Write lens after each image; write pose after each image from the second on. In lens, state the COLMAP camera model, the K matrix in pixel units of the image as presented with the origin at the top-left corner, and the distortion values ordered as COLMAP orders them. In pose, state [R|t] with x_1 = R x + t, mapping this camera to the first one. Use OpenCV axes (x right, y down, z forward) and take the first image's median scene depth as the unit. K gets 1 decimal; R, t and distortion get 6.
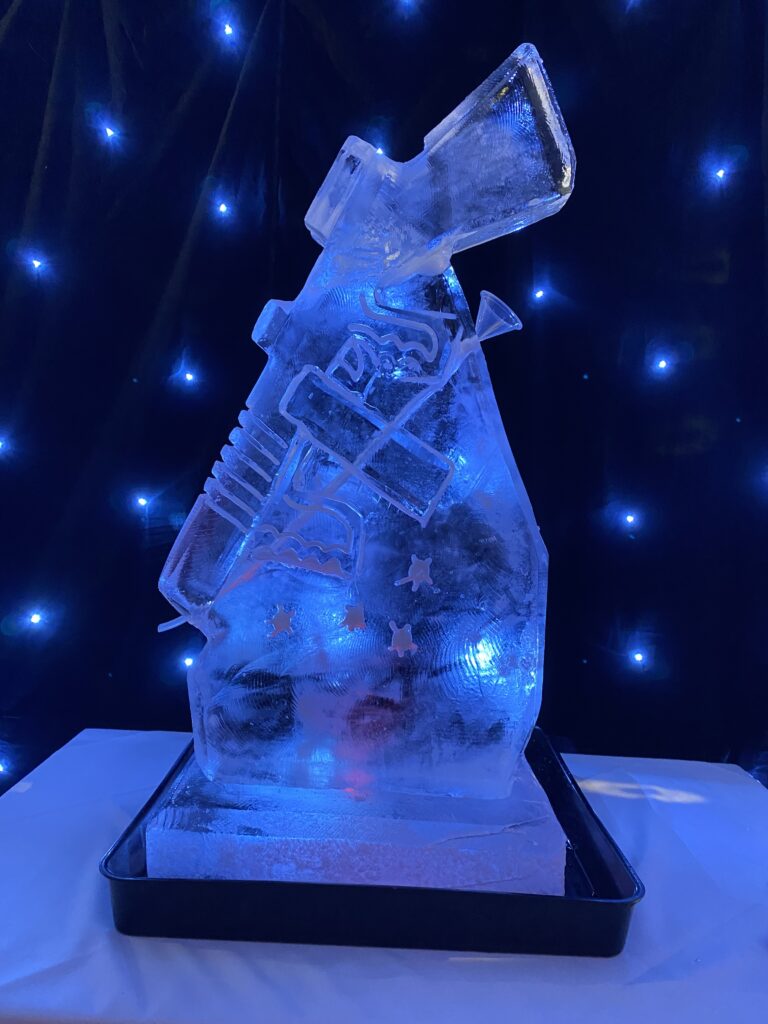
lens RADIAL K [[778.3, 0, 387.5], [0, 778.3, 518.9], [0, 0, 1]] dist [0.015432, 0.002825]
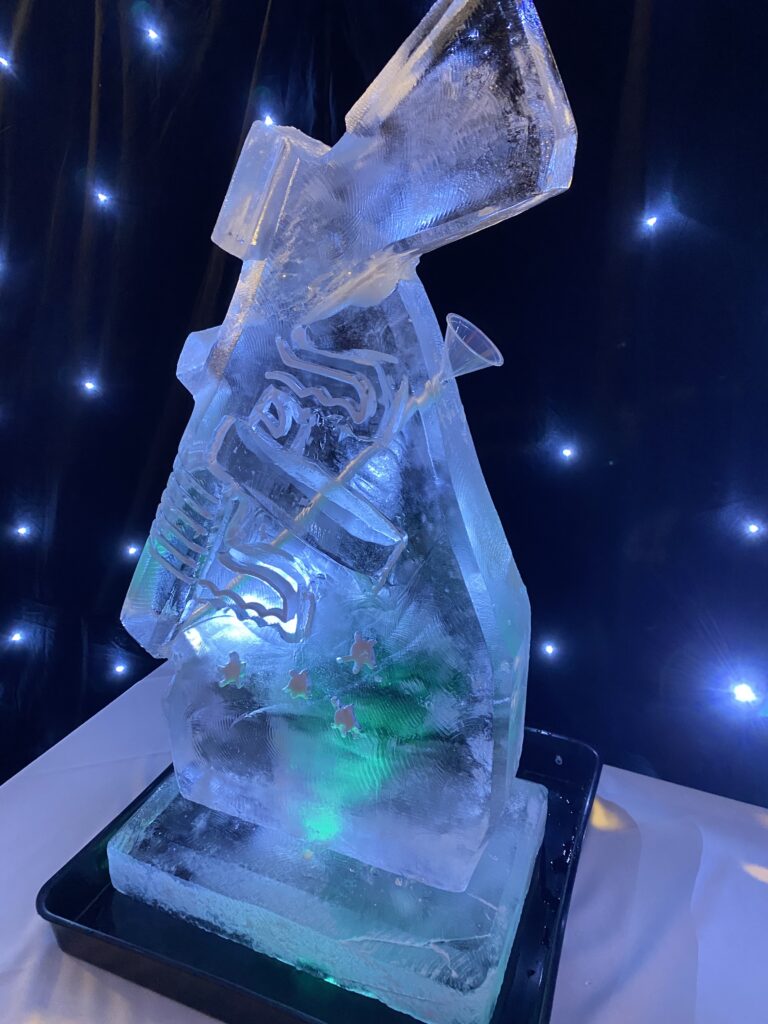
lens RADIAL K [[778.3, 0, 378.7], [0, 778.3, 504.9], [0, 0, 1]] dist [0.015432, 0.002825]
pose [[0.926667, 0.105238, -0.360851, 0.348517], [-0.006514, 0.964359, 0.264516, -0.315310], [0.375827, -0.242768, 0.894325, 0.271692]]
